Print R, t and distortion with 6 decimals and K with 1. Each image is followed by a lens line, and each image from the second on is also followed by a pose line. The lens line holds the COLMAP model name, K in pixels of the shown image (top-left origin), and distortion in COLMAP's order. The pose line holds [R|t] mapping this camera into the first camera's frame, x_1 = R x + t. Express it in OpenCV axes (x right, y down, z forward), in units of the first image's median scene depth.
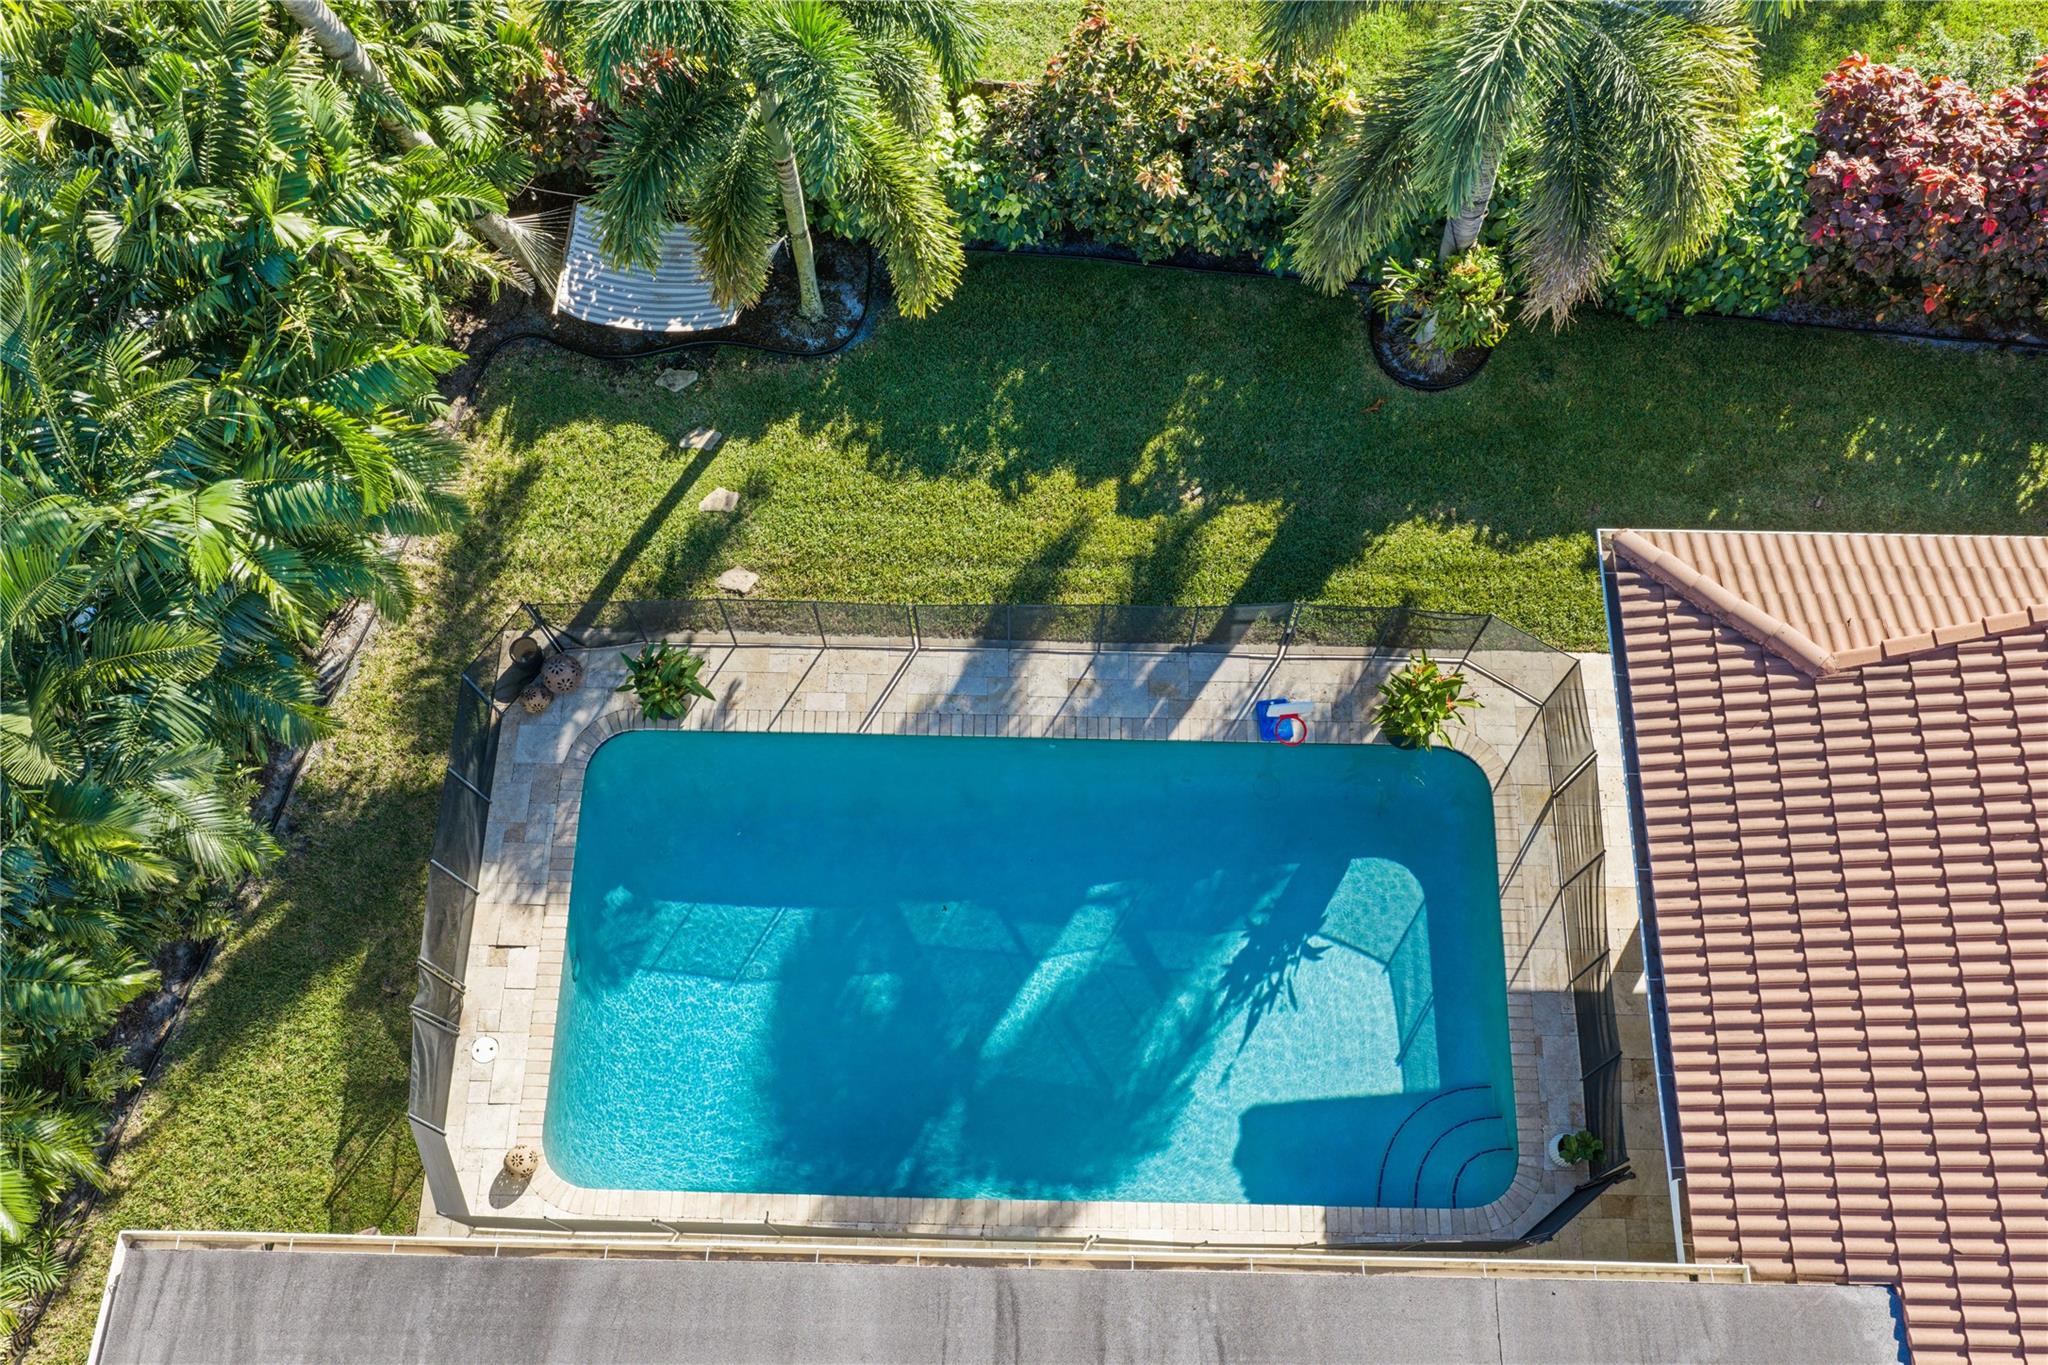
lens RADIAL K [[1707.0, 0, 1024.0], [0, 1707.0, 682.5], [0, 0, 1]] dist [-0.003669, -0.038347]
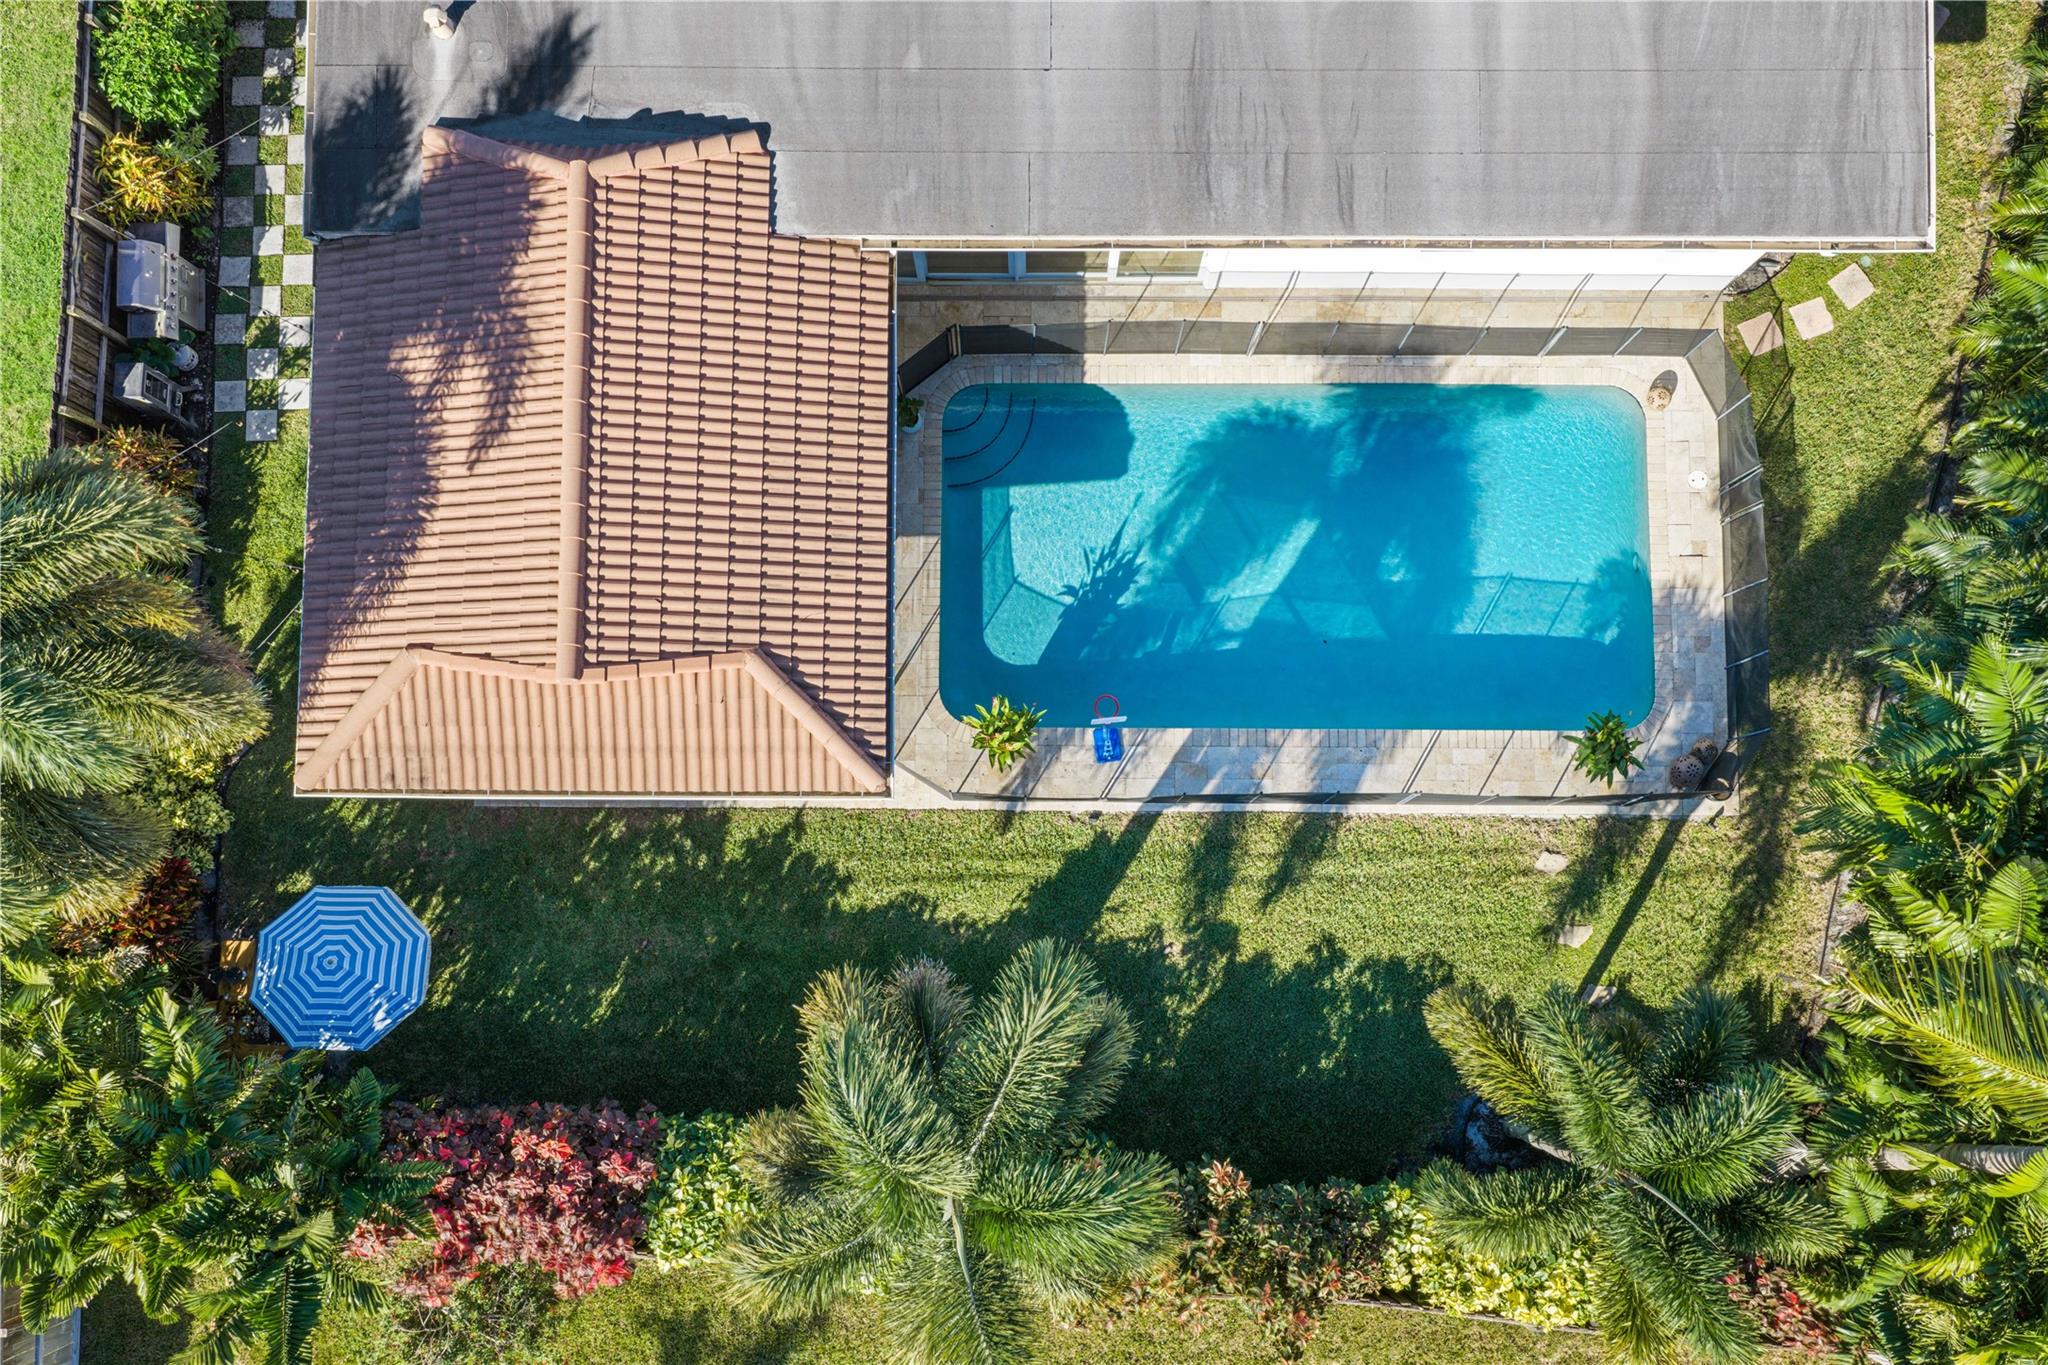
lens RADIAL K [[1707.0, 0, 1024.0], [0, 1707.0, 682.5], [0, 0, 1]] dist [-0.003669, -0.038347]
pose [[-0.999560, 0.021216, 0.020742, 0.186830], [-0.009751, -0.895134, 0.445691, -0.508878], [0.028023, 0.445292, 0.894947, -0.147542]]
